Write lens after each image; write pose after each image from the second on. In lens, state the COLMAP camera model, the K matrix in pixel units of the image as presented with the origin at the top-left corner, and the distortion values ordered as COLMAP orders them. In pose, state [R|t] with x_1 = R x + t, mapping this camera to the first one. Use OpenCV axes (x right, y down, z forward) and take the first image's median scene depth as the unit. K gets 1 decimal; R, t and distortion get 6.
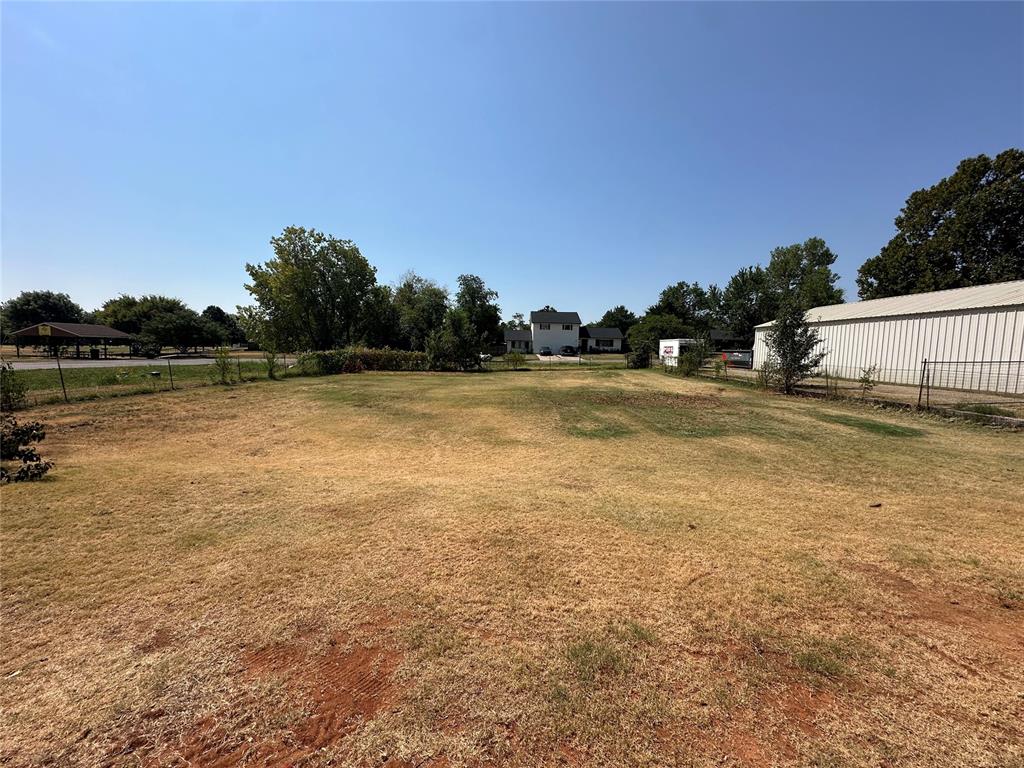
lens RADIAL K [[407.7, 0, 511.1], [0, 407.7, 388.2], [0, 0, 1]] dist [-0.000748, 0.000011]
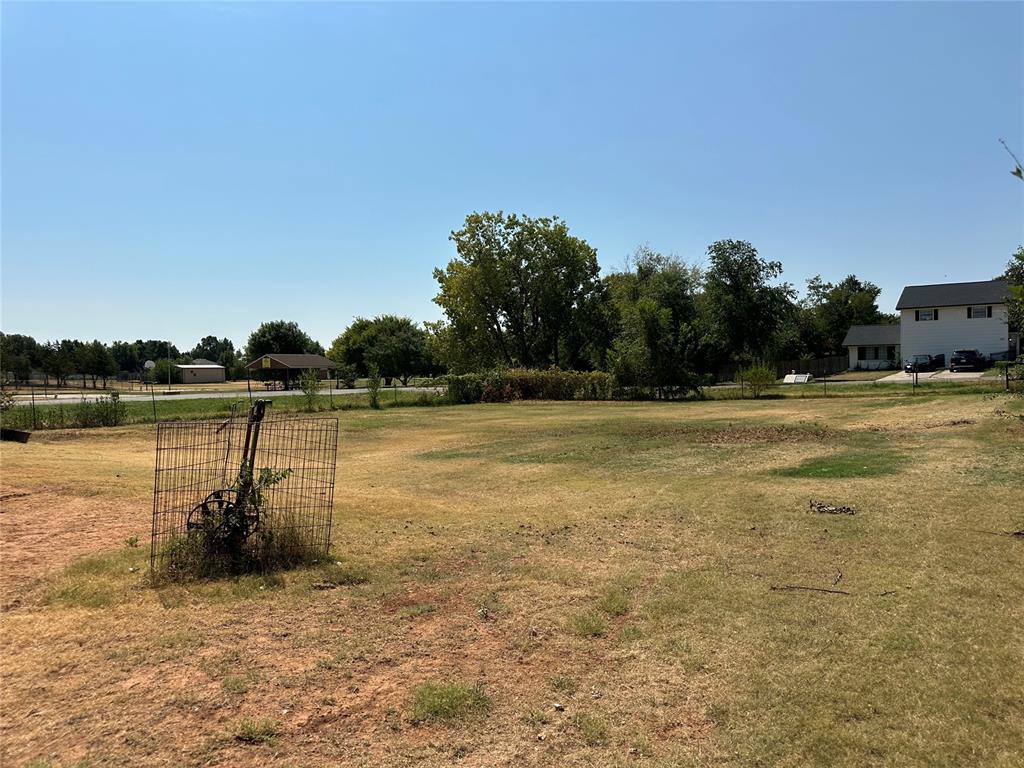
lens RADIAL K [[719.9, 0, 507.5], [0, 719.9, 387.8], [0, 0, 1]] dist [0.058680, -0.001758]
pose [[0.812988, -0.020840, -0.581908, 0.268493], [-0.023001, 0.997430, -0.067857, 0.015994], [0.581826, 0.068551, 0.810419, -0.031920]]
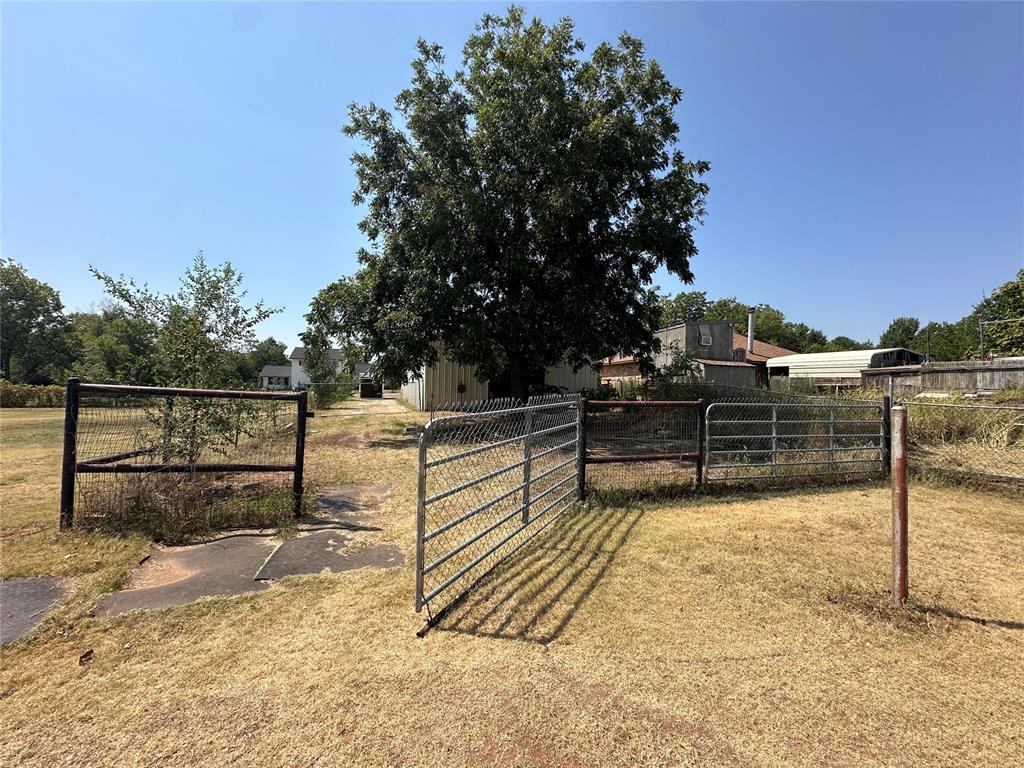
lens RADIAL K [[407.7, 0, 511.1], [0, 407.7, 388.2], [0, 0, 1]] dist [-0.000748, 0.000011]
pose [[0.944501, -0.006854, 0.328437, 0.336109], [0.038291, 0.995265, -0.089344, 0.026228], [-0.326270, 0.096961, 0.940291, -0.129897]]
